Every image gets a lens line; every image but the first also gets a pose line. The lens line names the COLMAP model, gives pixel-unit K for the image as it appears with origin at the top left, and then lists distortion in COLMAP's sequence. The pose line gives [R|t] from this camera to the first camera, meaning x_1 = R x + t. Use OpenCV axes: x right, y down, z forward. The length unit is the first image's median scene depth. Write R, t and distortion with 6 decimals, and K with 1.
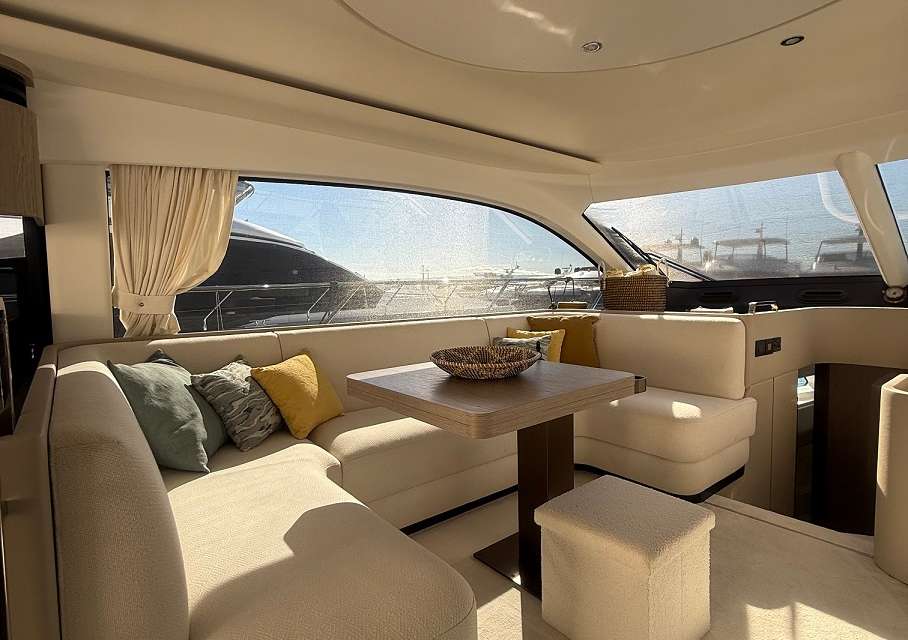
lens RADIAL K [[479.8, 0, 454.0], [0, 479.8, 320.0], [0, 0, 1]] dist [-0.002760, 0.000569]
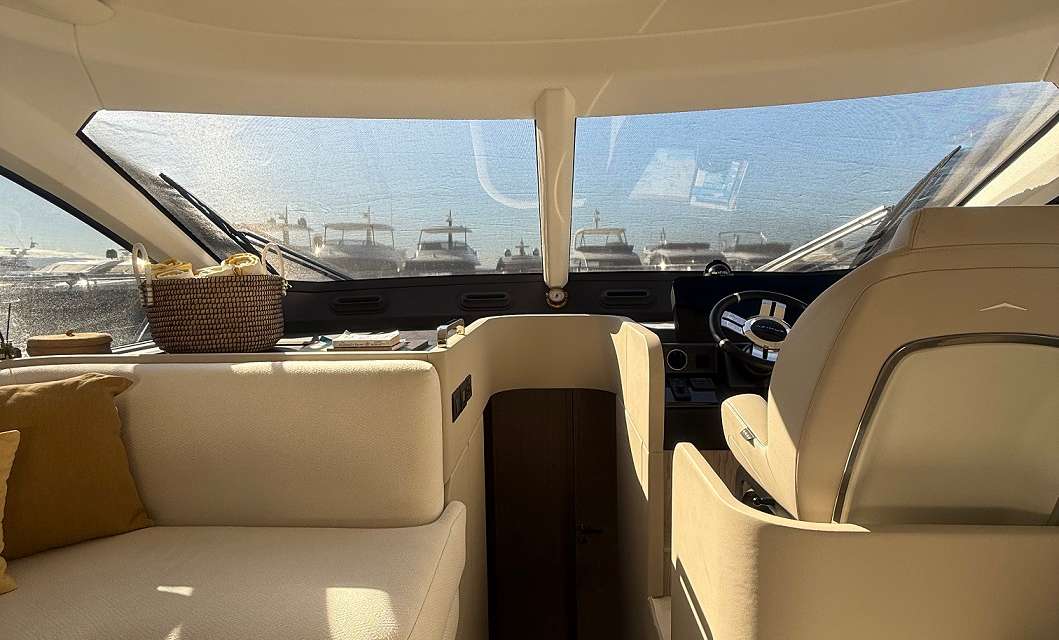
lens RADIAL K [[569.8, 0, 529.5], [0, 569.8, 320.0], [0, 0, 1]] dist [-0.001316, -0.000302]
pose [[0.665022, -0.063220, 0.744143, 0.169153], [0.055480, 0.997839, 0.035193, -0.055834], [-0.744760, 0.017881, 0.667093, 0.415185]]
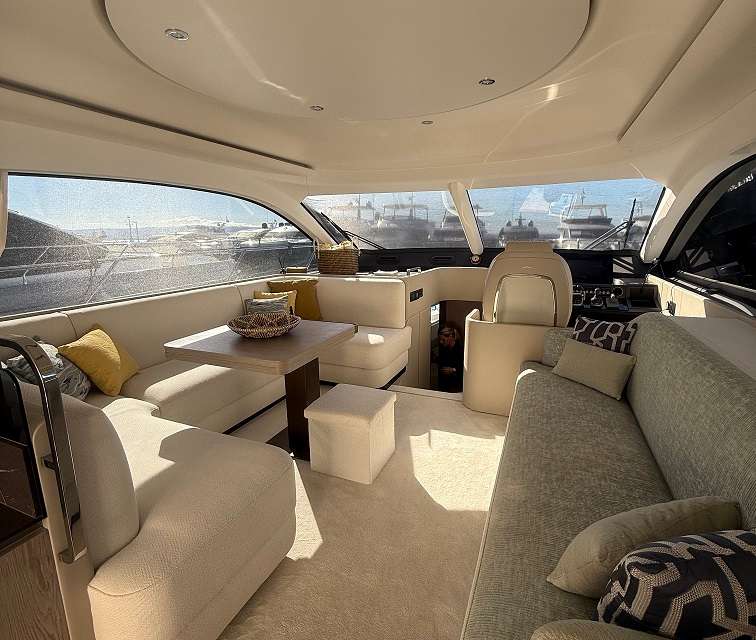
lens RADIAL K [[393.7, 0, 378.0], [0, 393.7, 320.0], [0, 0, 1]] dist [0.006301, 0.000265]
pose [[0.882350, -0.089341, 0.462036, -0.102186], [0.025587, 0.989469, 0.142464, -0.052946], [-0.469898, -0.113881, 0.875344, -0.145297]]
